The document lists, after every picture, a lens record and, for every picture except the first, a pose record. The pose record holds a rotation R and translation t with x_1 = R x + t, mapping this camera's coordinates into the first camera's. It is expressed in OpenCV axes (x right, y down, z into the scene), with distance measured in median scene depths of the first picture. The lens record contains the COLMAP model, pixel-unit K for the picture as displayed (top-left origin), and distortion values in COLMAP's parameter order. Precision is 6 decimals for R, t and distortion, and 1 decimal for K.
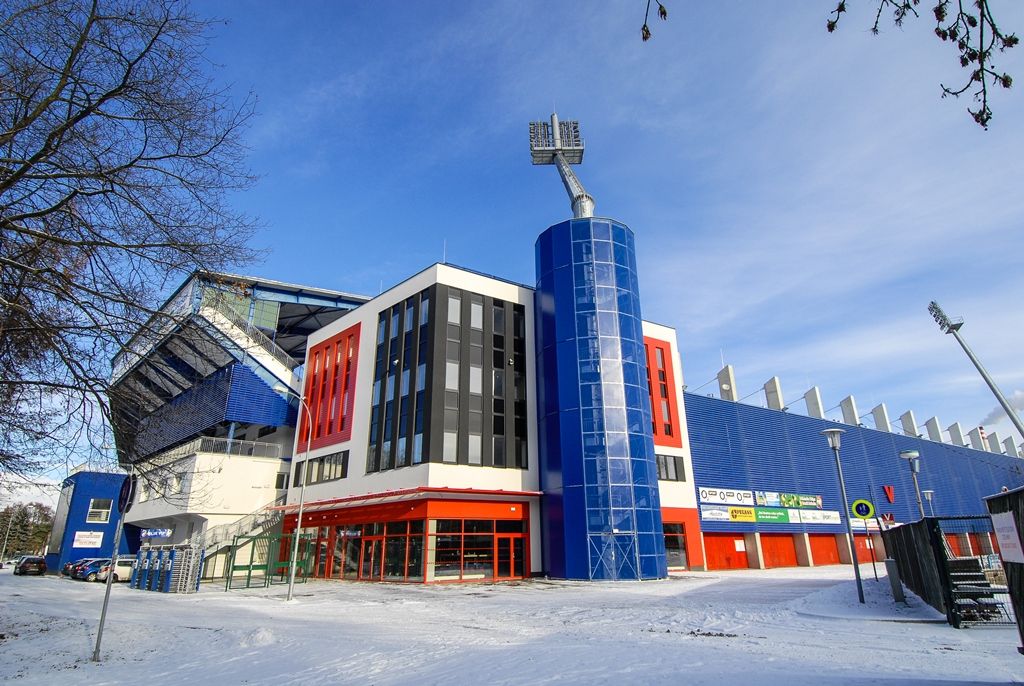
lens RADIAL K [[535.2, 0, 514.8], [0, 535.2, 347.8], [0, 0, 1]] dist [0.050421, -0.055339]
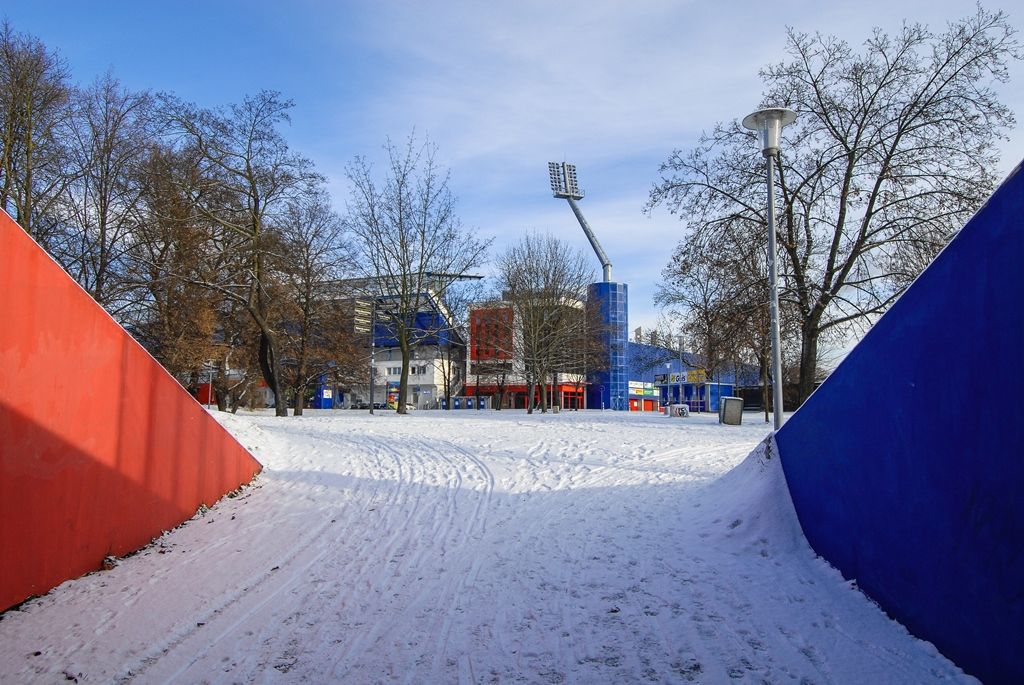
lens RADIAL K [[709.7, 0, 512.0], [0, 709.7, 342.5], [0, 0, 1]] dist [0.002336, 0.000114]
pose [[0.935627, 0.052936, 0.348999, -1.746003], [-0.136131, 0.966322, 0.218380, -0.738316], [-0.325685, -0.251832, 0.911323, -2.343085]]
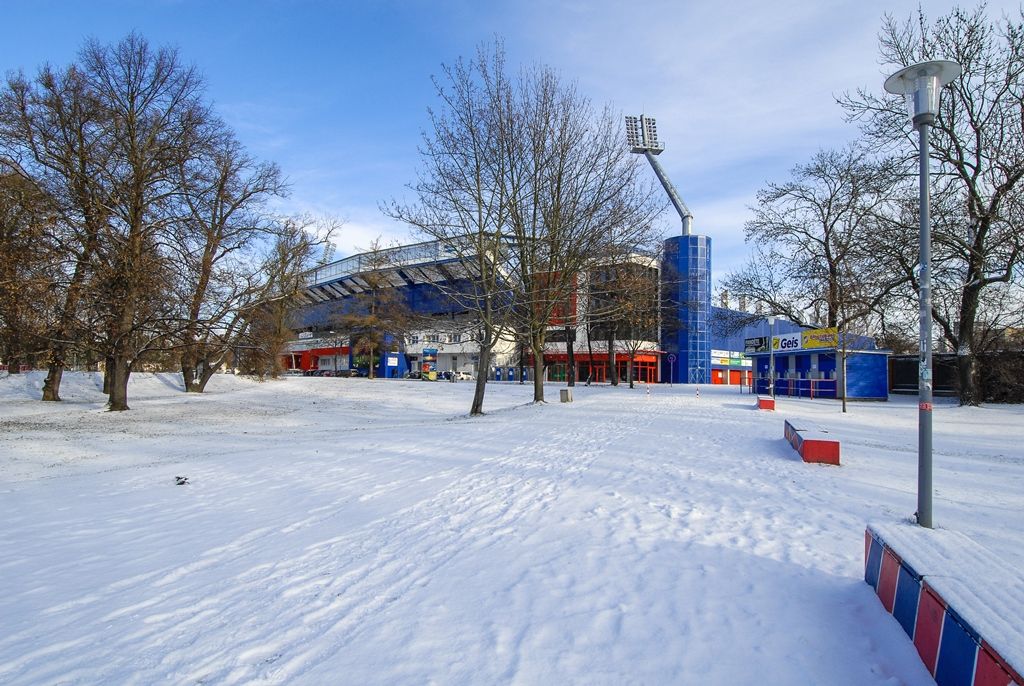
lens RADIAL K [[535.2, 0, 514.8], [0, 535.2, 347.8], [0, 0, 1]] dist [0.050421, -0.055339]
pose [[0.986384, 0.038034, 0.159999, -1.100640], [-0.083245, 0.954518, 0.286296, -0.429818], [-0.141833, -0.295717, 0.944688, -1.329041]]
